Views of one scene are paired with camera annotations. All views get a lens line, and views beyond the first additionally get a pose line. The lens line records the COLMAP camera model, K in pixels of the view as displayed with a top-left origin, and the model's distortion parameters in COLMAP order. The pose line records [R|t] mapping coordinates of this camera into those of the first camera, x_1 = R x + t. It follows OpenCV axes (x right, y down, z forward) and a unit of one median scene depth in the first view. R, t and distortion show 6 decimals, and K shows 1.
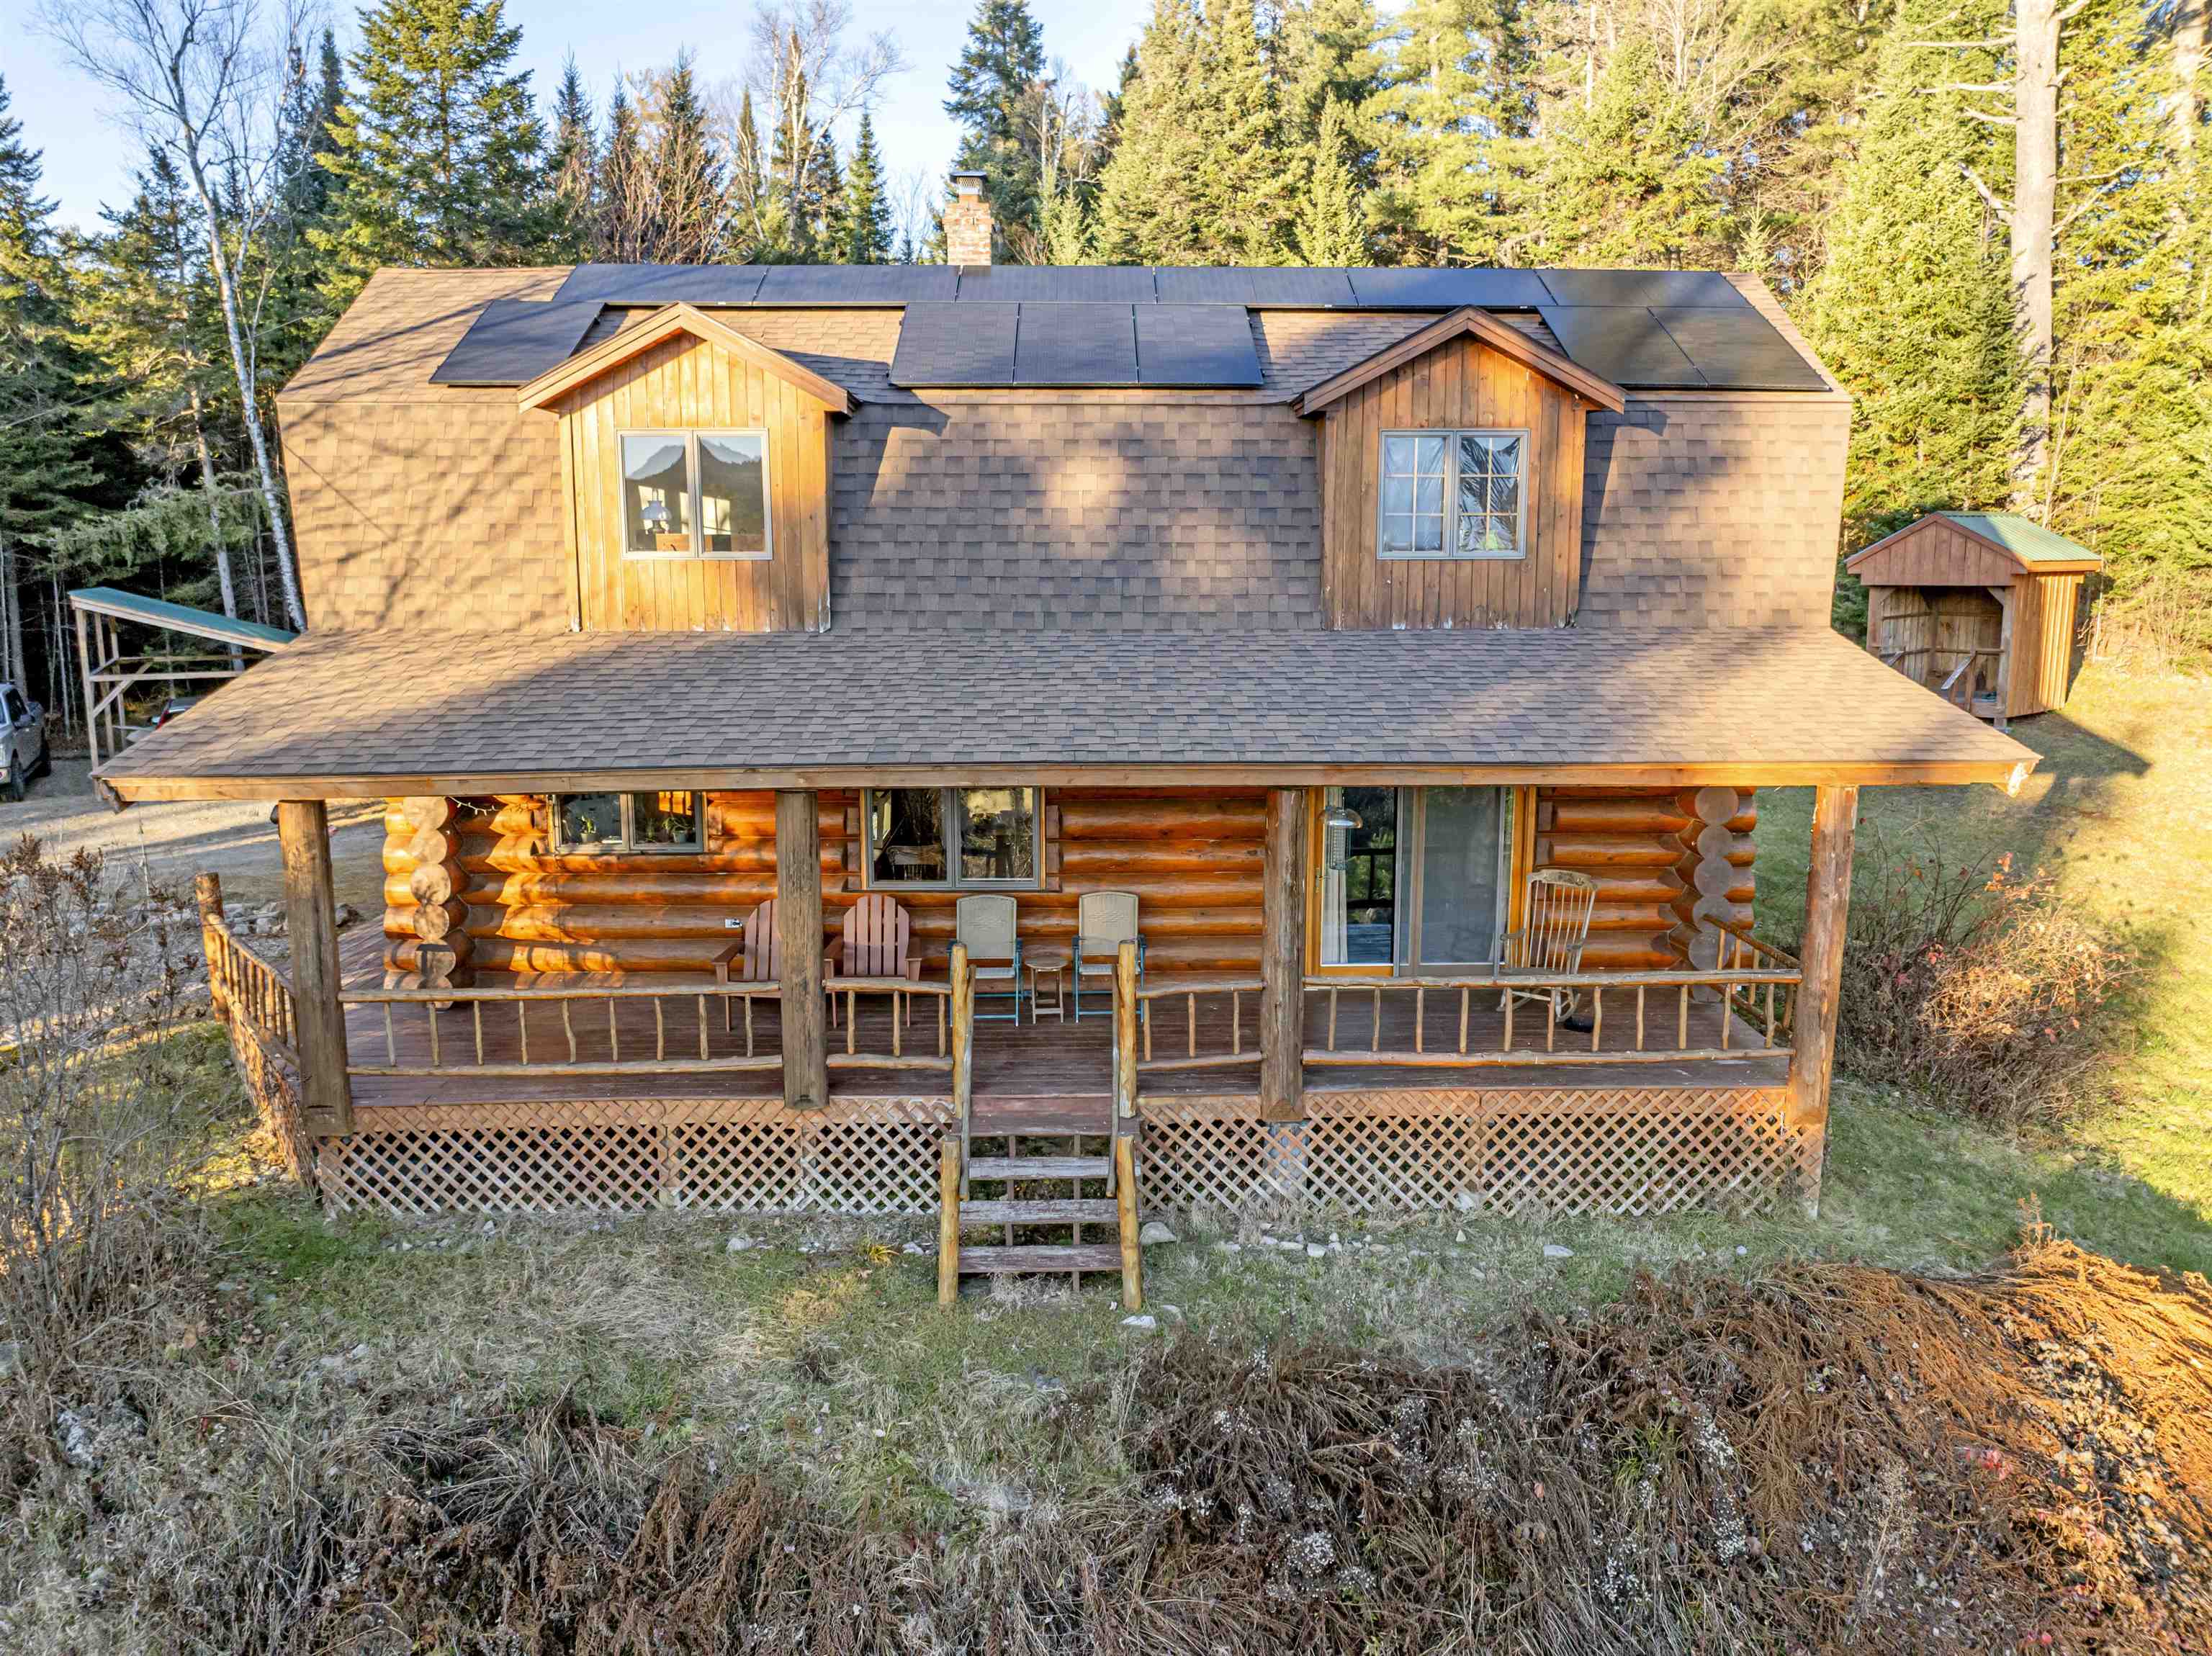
lens RADIAL K [[1548.1, 0, 1111.9], [0, 1548.1, 833.3], [0, 0, 1]] dist [-0.047378, 0.005168]
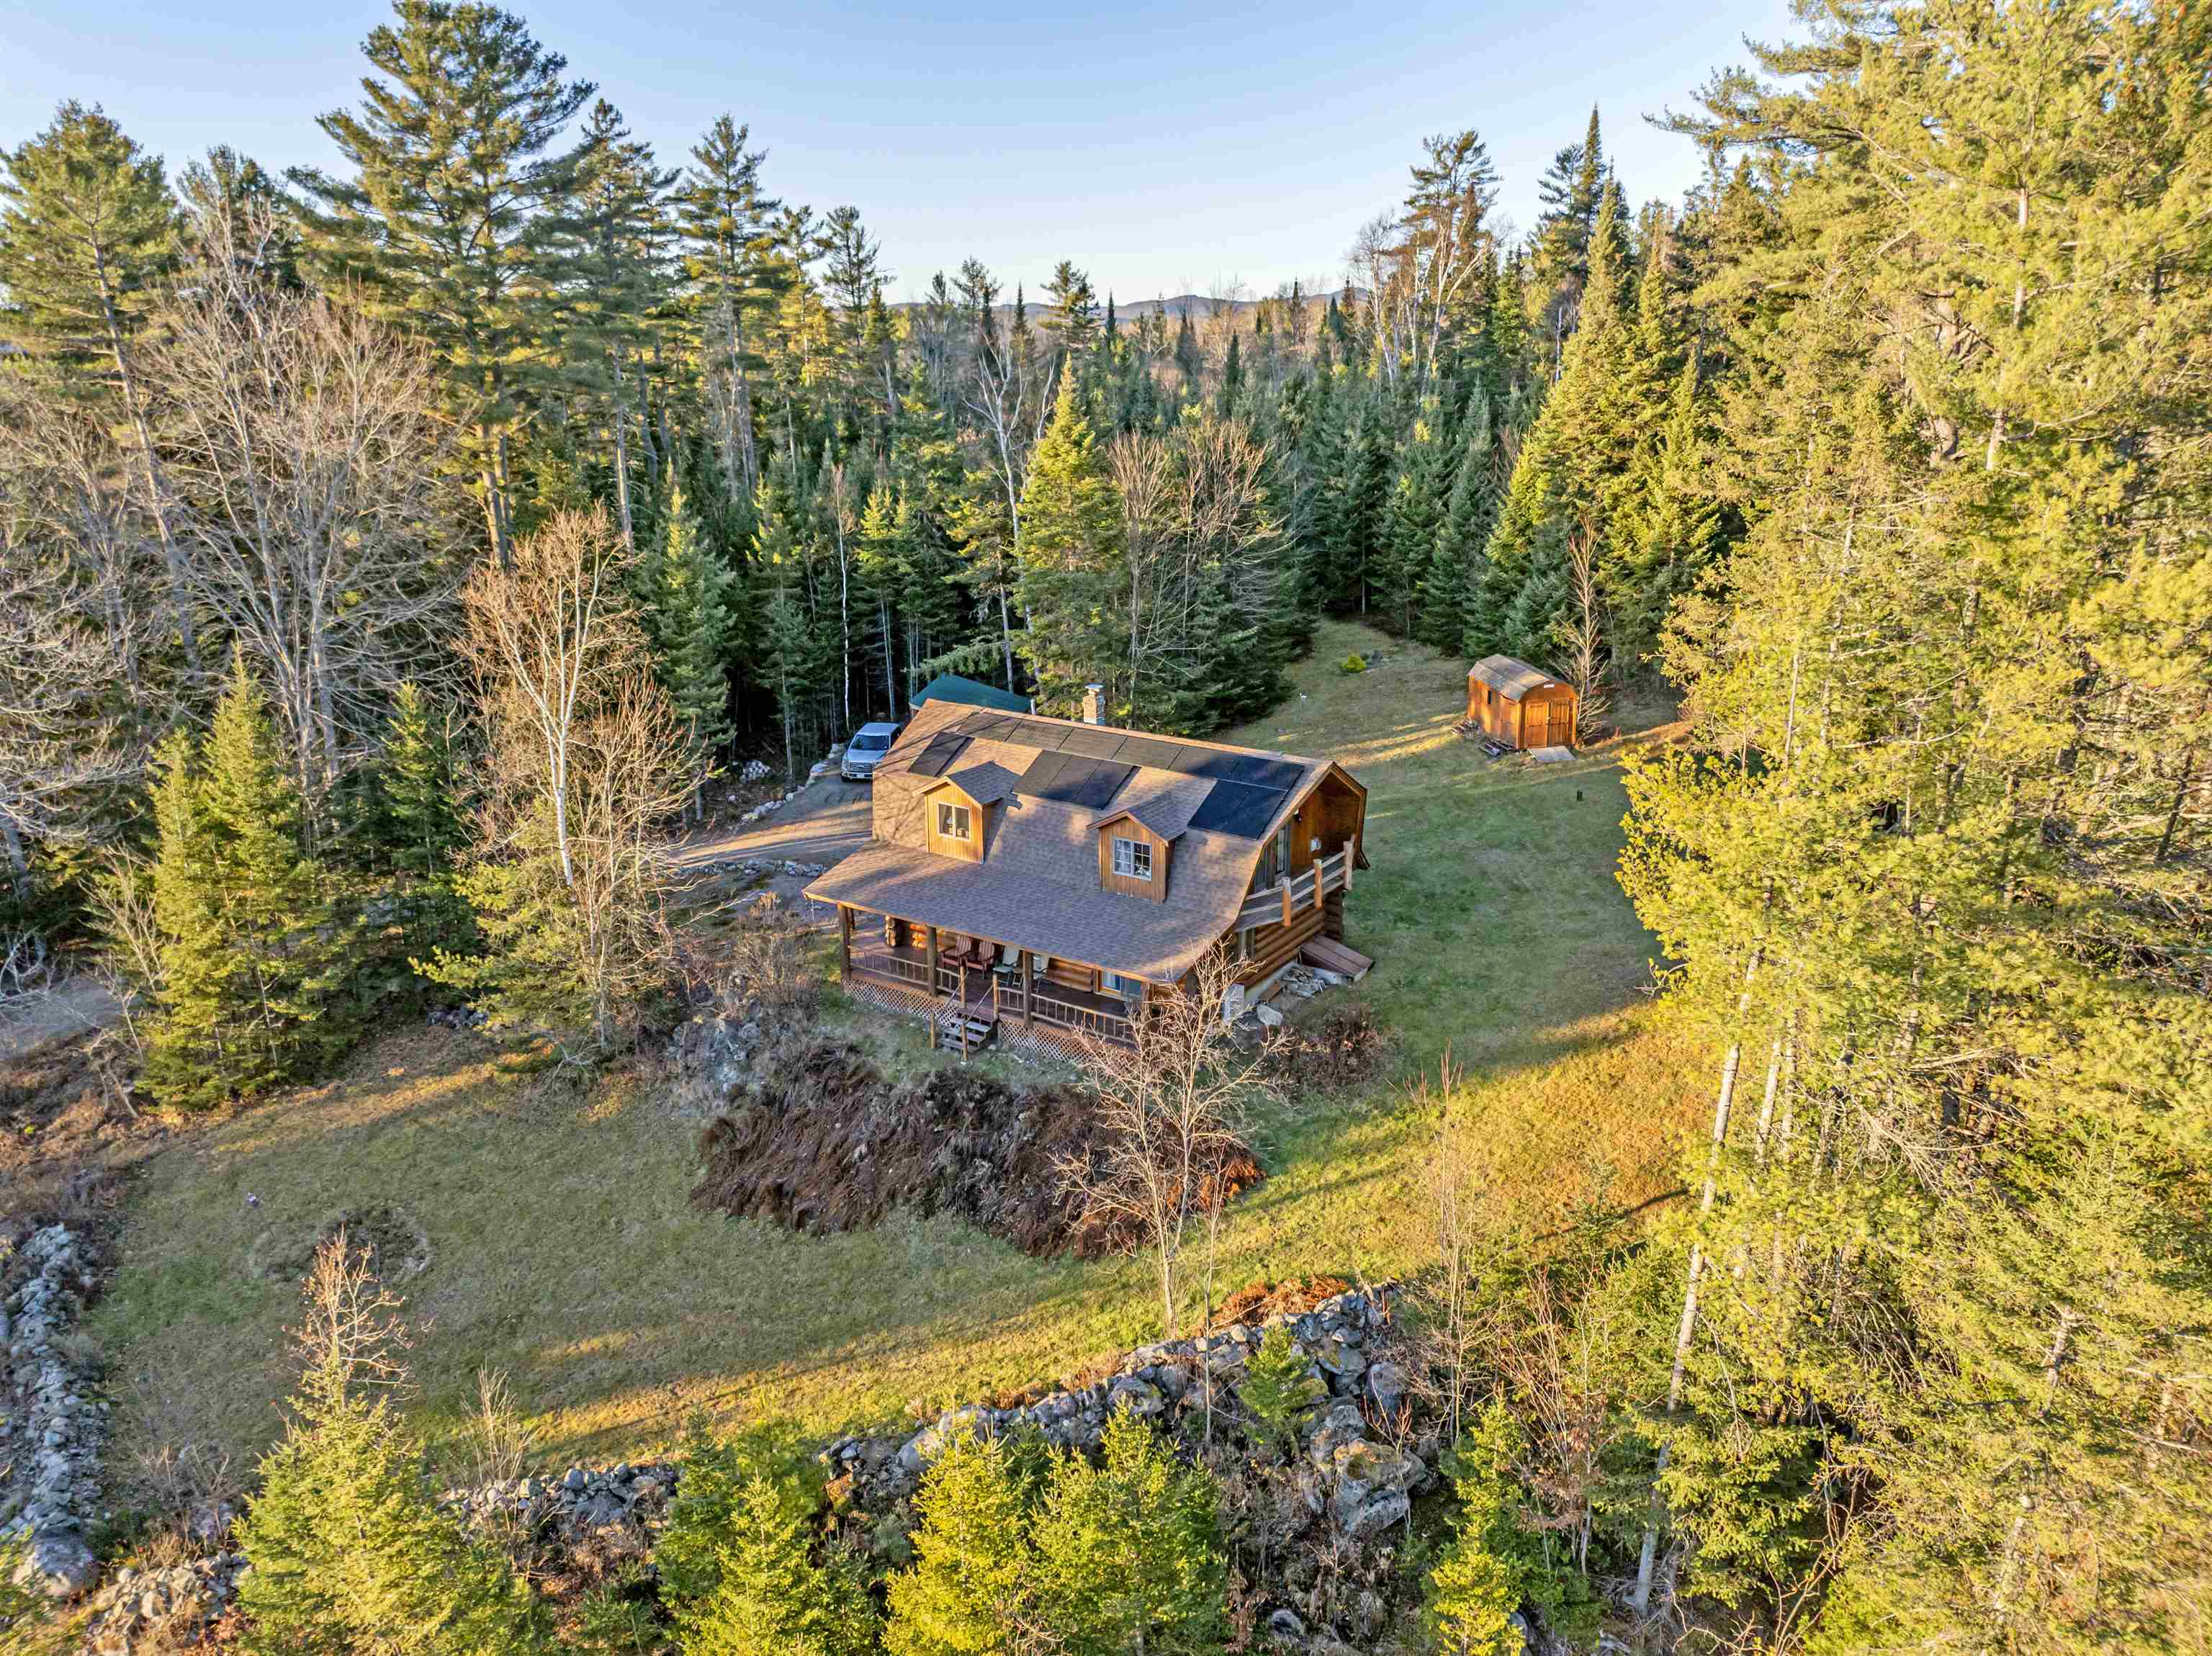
lens RADIAL K [[1548.1, 0, 1104.6], [0, 1548.1, 817.3], [0, 0, 1]] dist [-0.047378, 0.005168]
pose [[0.808330, 0.165159, -0.565088, 2.297808], [-0.093764, 0.983708, 0.153385, -0.915345], [0.581215, -0.071001, 0.810647, -1.923298]]
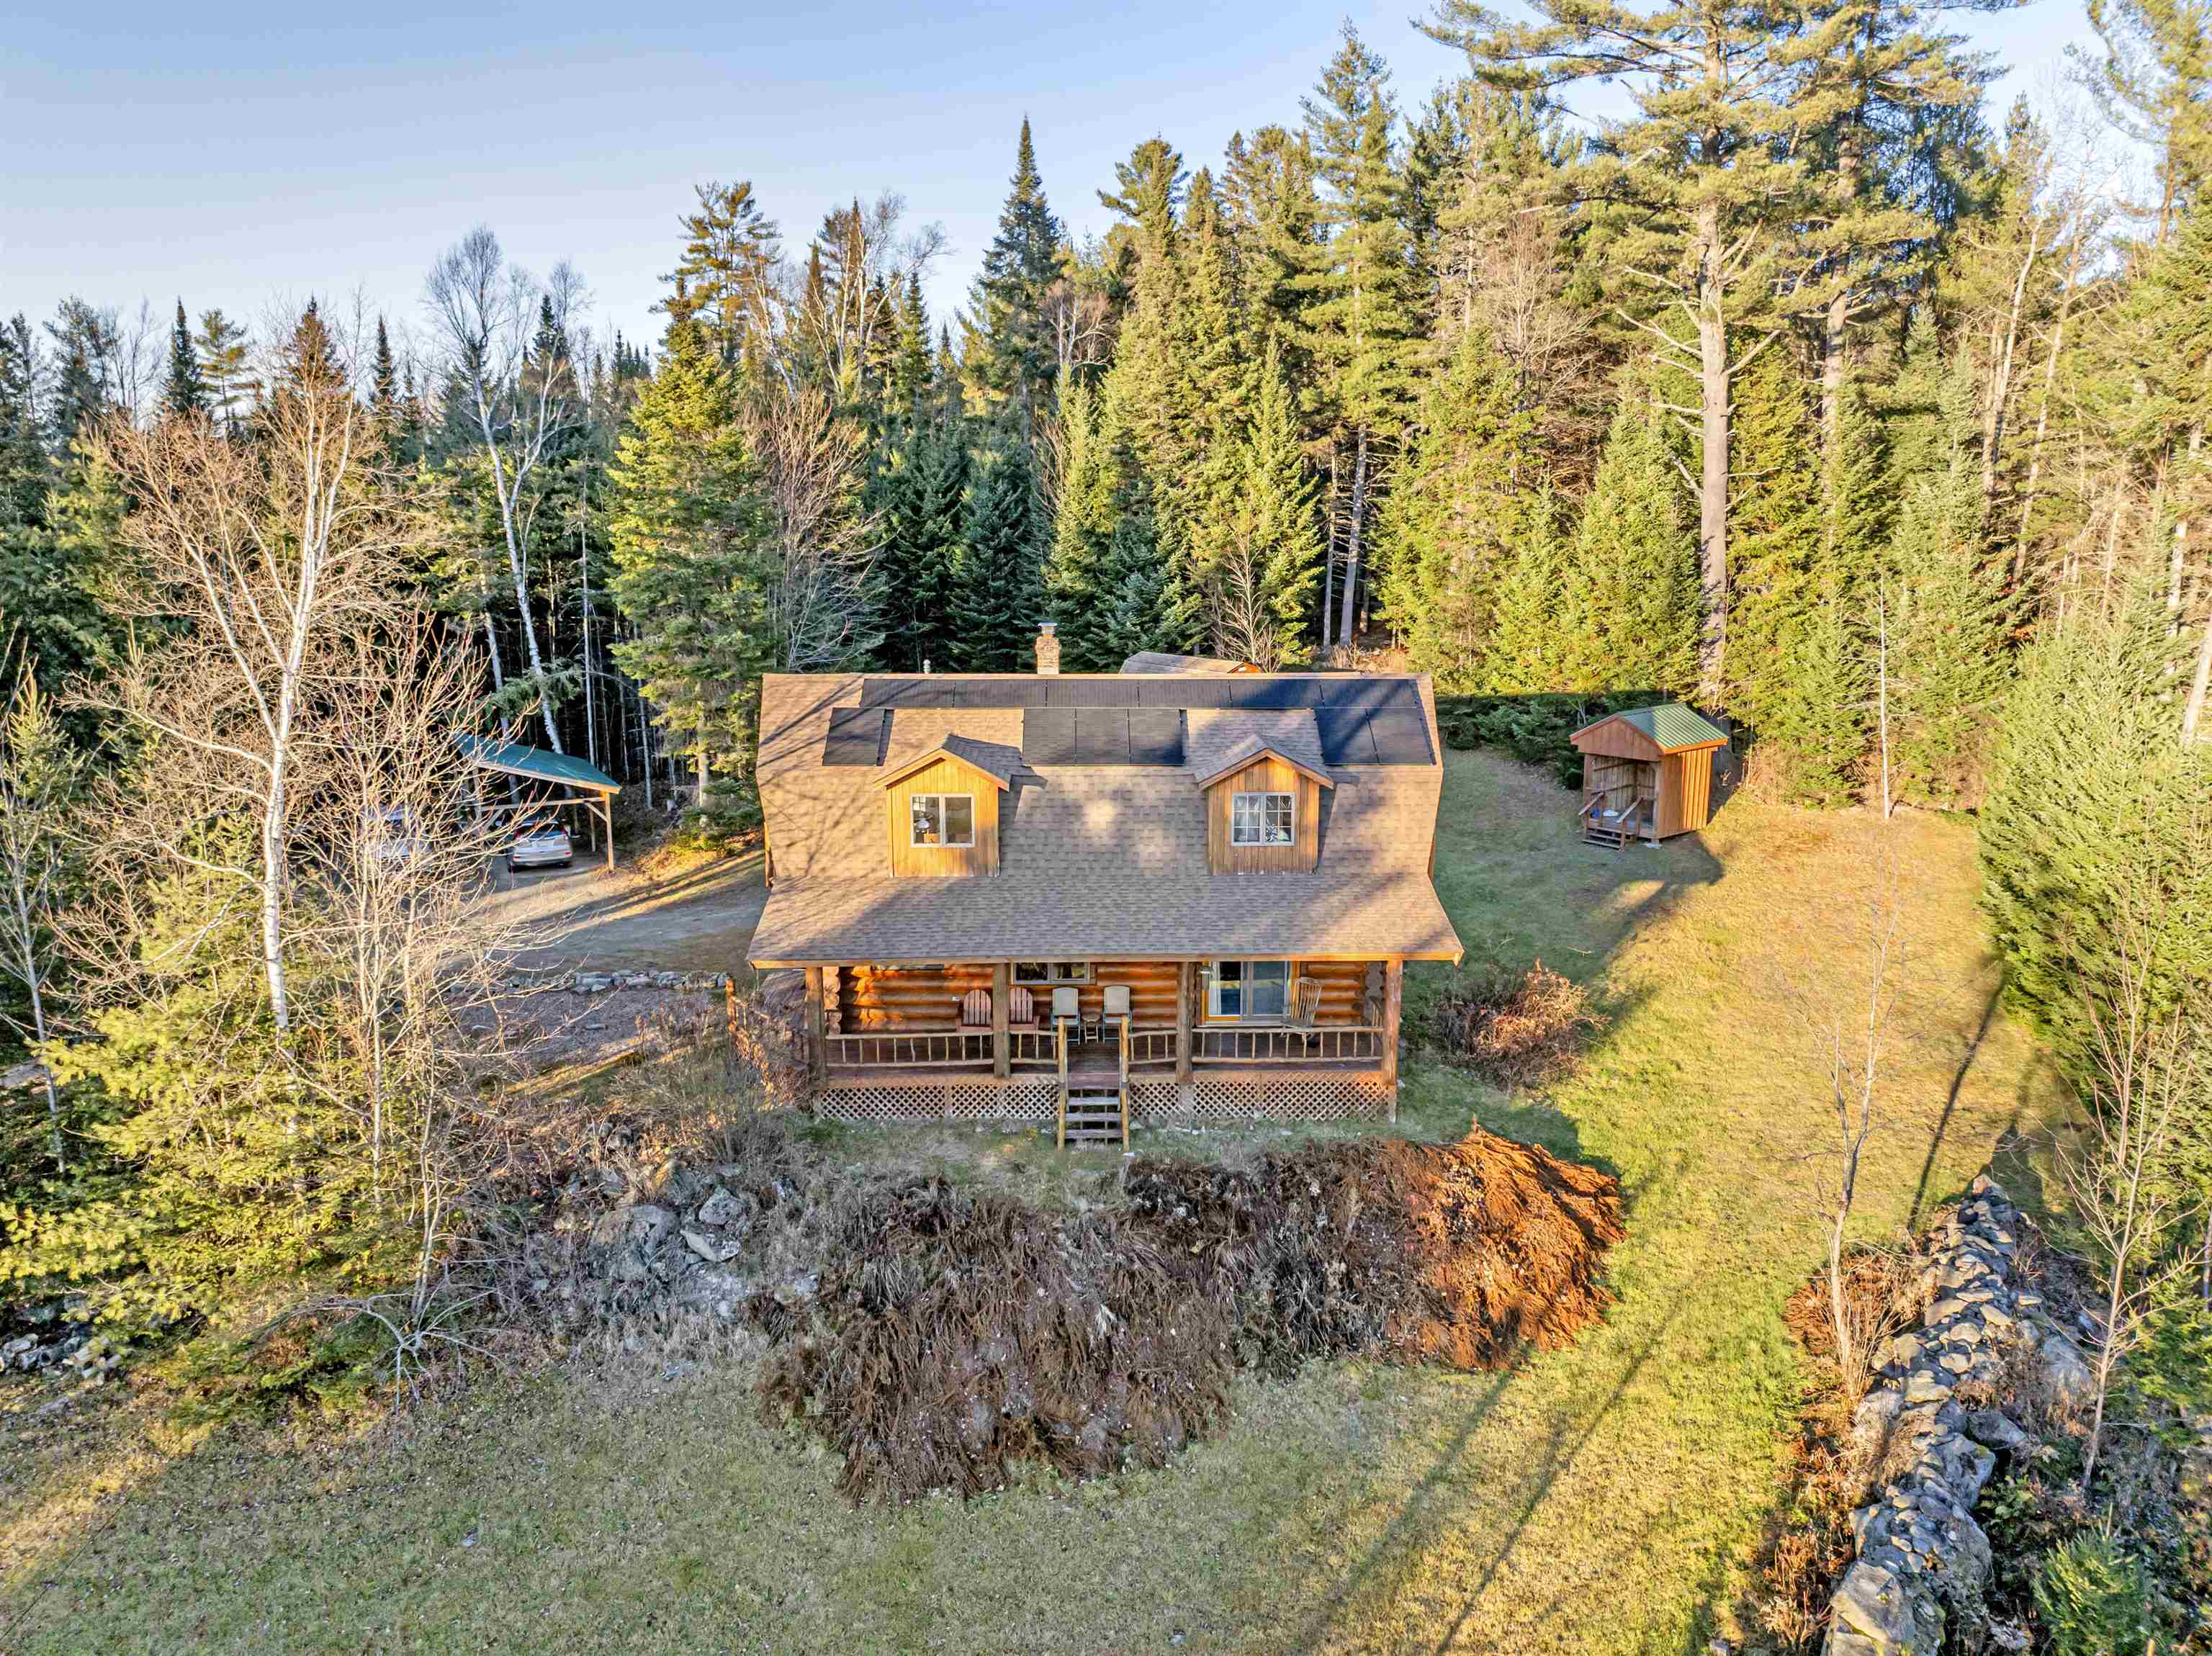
lens RADIAL K [[1548.1, 0, 1106.9], [0, 1548.1, 831.7], [0, 0, 1]] dist [-0.047378, 0.005168]
pose [[0.999999, 0.000622, -0.000795, -0.017878], [-0.000600, 0.999618, 0.027621, -0.300388], [0.000812, -0.027620, 0.999618, -1.542251]]
